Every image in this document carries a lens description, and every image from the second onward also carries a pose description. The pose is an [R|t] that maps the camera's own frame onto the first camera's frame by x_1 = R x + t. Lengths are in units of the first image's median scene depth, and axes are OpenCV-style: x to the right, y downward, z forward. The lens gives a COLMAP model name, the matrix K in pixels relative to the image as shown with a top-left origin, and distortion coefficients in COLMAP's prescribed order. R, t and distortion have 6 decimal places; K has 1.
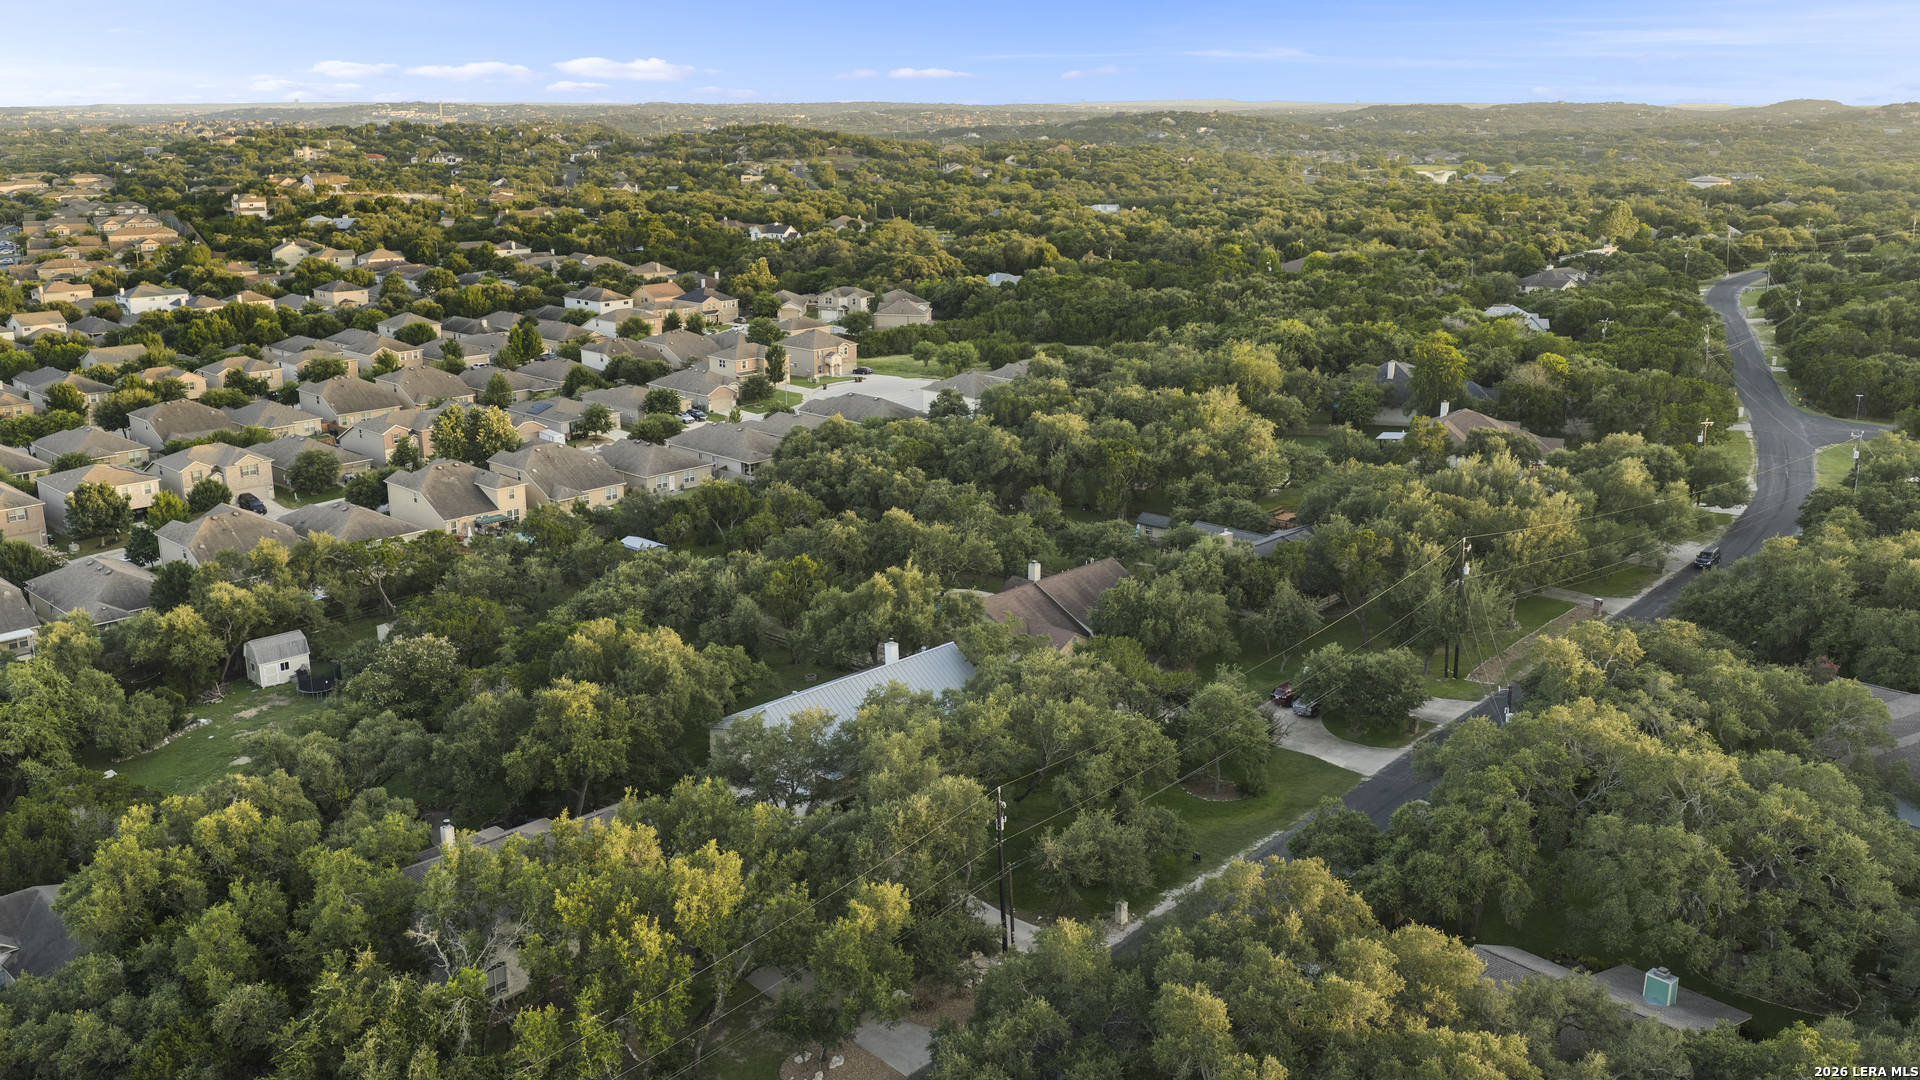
lens RADIAL K [[1590.7, 0, 960.0], [0, 1590.7, 540.0], [0, 0, 1]] dist [0.027705, -0.057000]
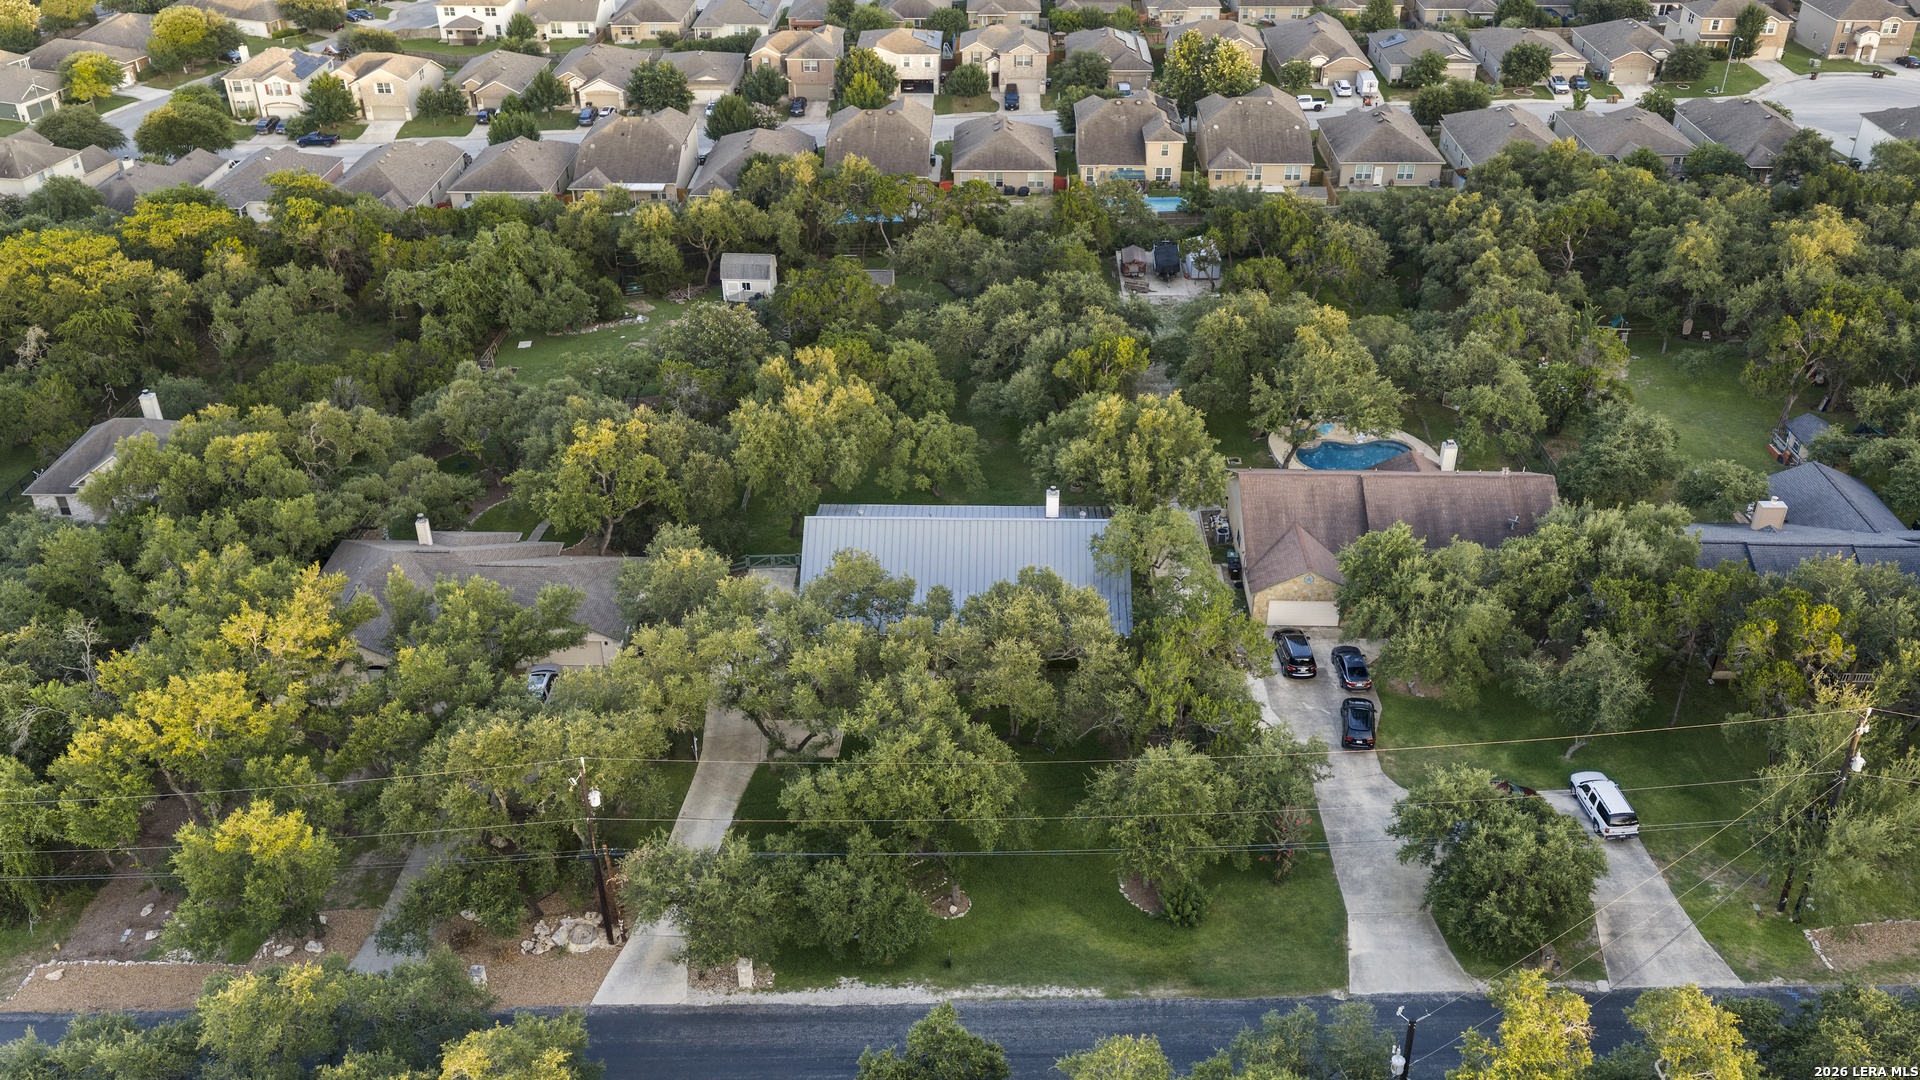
lens RADIAL K [[1590.7, 0, 960.0], [0, 1590.7, 540.0], [0, 0, 1]] dist [0.027705, -0.057000]
pose [[0.672764, 0.381043, -0.634188, 0.258777], [-0.194335, 0.918089, 0.345465, -0.104020], [0.713878, -0.109171, 0.691707, 0.267291]]
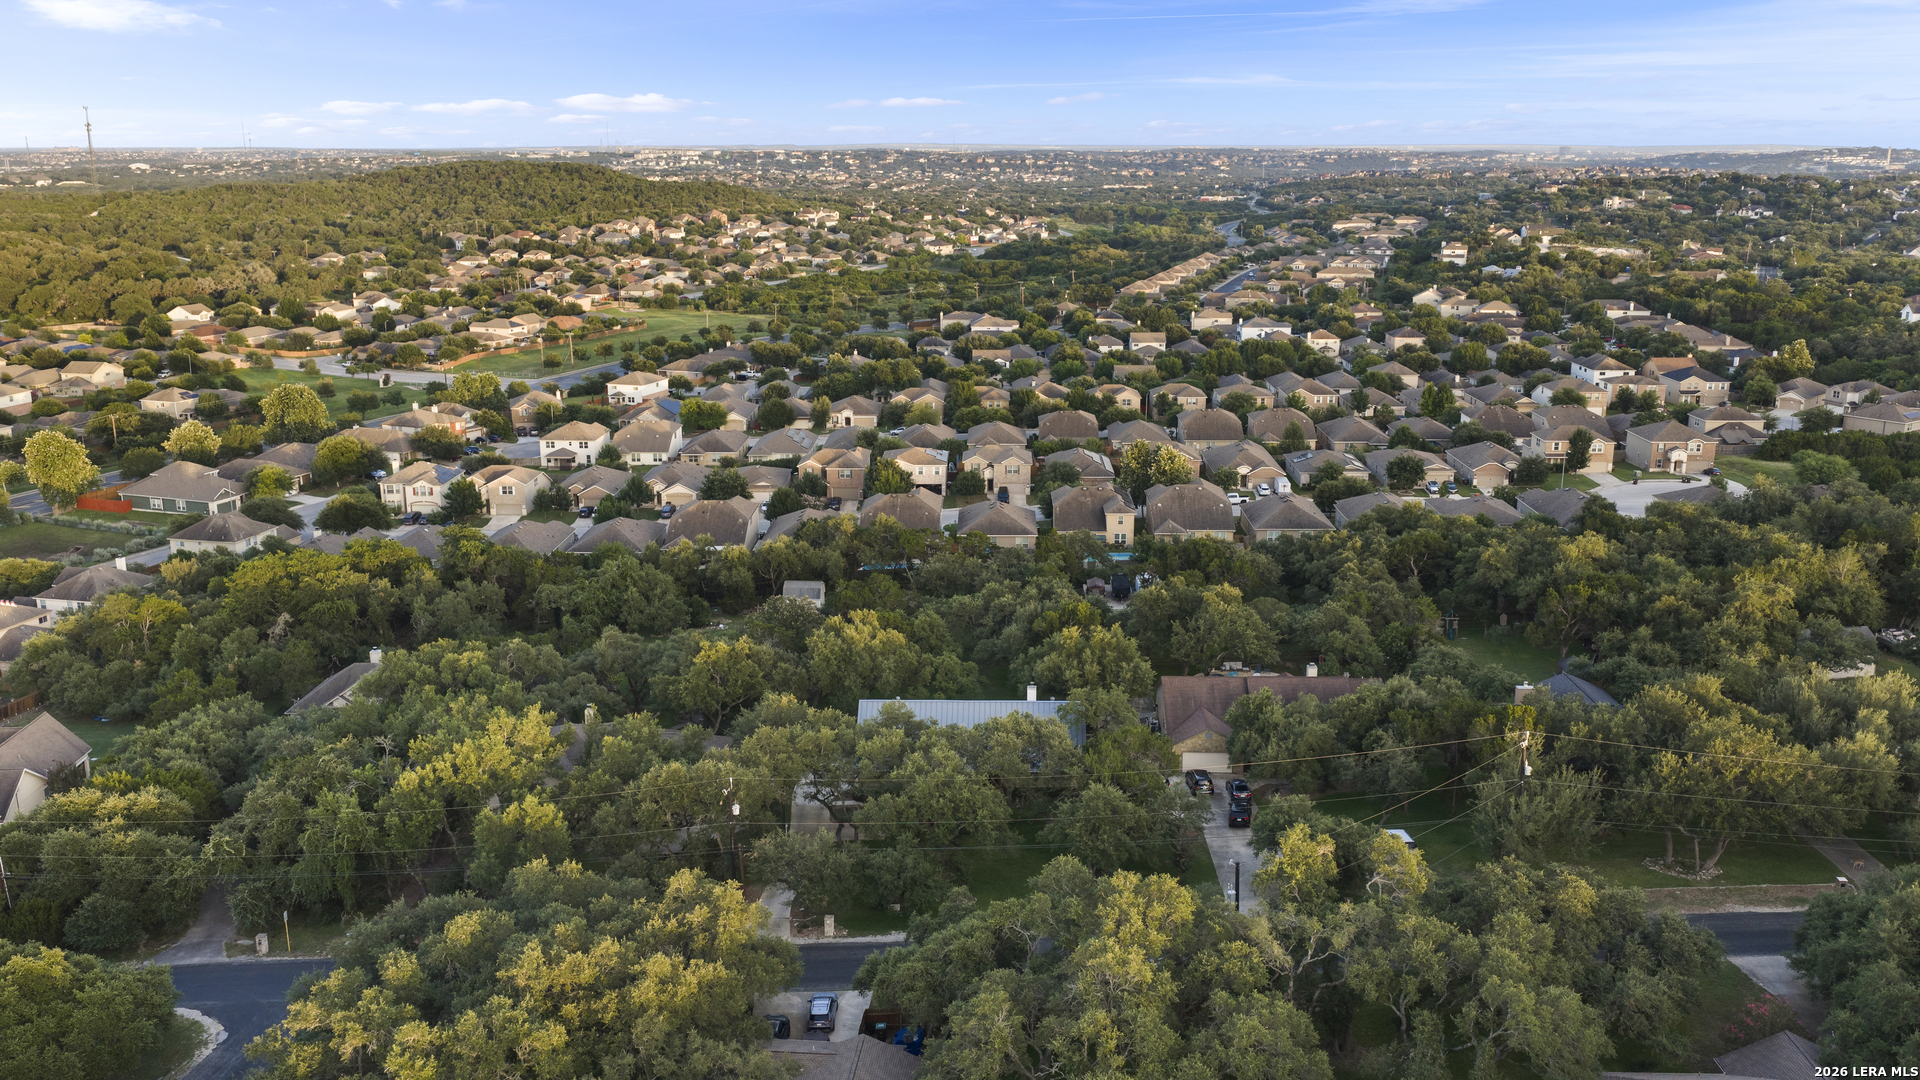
lens RADIAL K [[1590.7, 0, 960.0], [0, 1590.7, 540.0], [0, 0, 1]] dist [0.027705, -0.057000]
pose [[0.673868, 0.177350, -0.717251, 0.426728], [-0.195984, 0.978895, 0.057916, -0.053848], [0.712385, 0.101542, 0.694404, 0.116494]]
